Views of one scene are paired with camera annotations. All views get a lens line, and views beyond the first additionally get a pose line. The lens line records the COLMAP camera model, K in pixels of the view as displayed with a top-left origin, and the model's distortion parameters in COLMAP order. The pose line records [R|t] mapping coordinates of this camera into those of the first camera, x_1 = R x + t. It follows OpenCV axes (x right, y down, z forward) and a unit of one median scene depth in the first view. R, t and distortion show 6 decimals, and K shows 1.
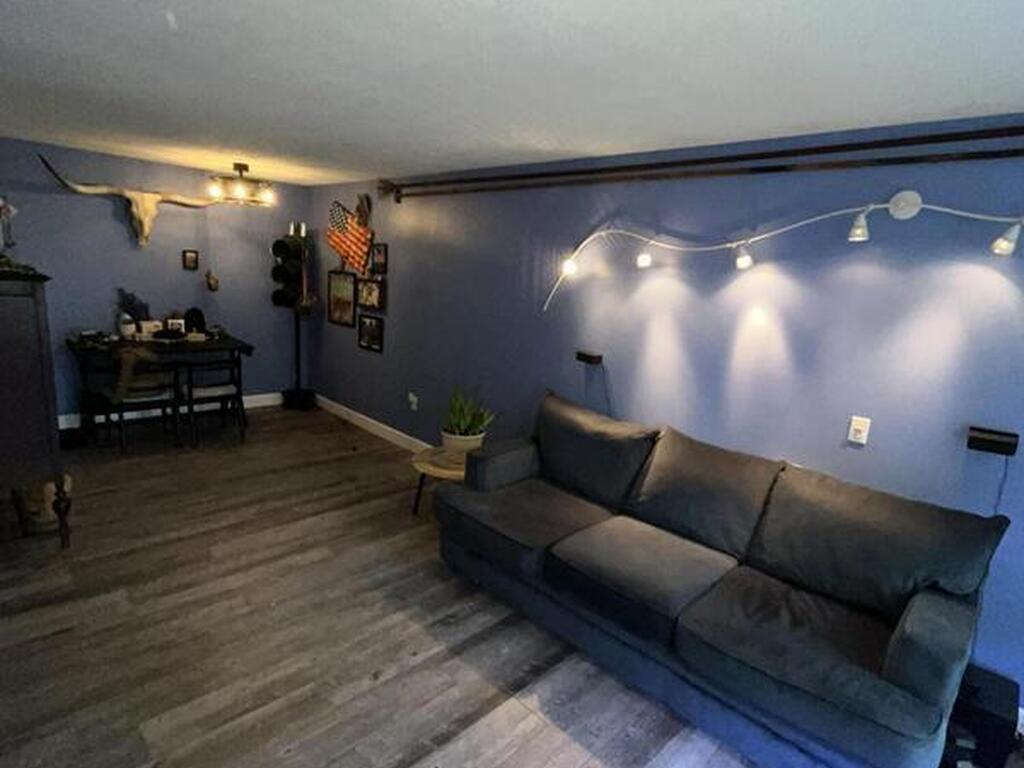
lens RADIAL K [[546.8, 0, 512.0], [0, 546.8, 384.0], [0, 0, 1]] dist [-0.002670, 0.000029]
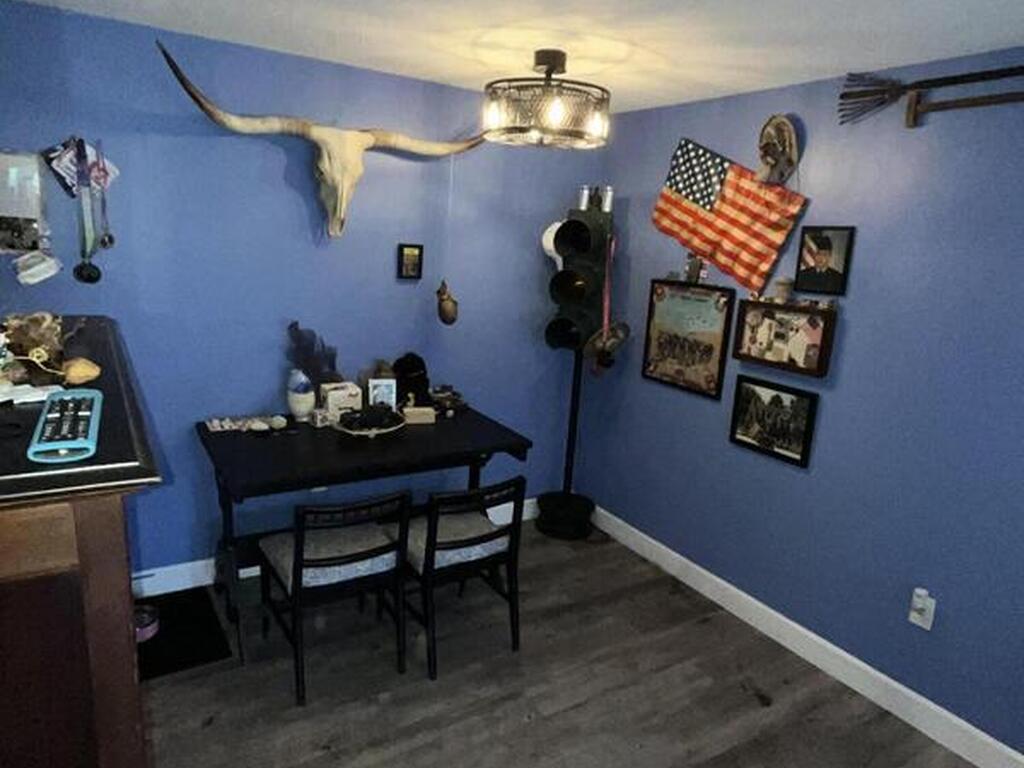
lens RADIAL K [[654.5, 0, 512.0], [0, 654.5, 384.0], [0, 0, 1]] dist [-0.000125, 0.000075]
pose [[0.975716, 0.037294, -0.215843, -0.357042], [-0.037484, 0.999292, 0.003212, -0.117926], [0.215810, 0.004956, 0.976423, 0.418814]]
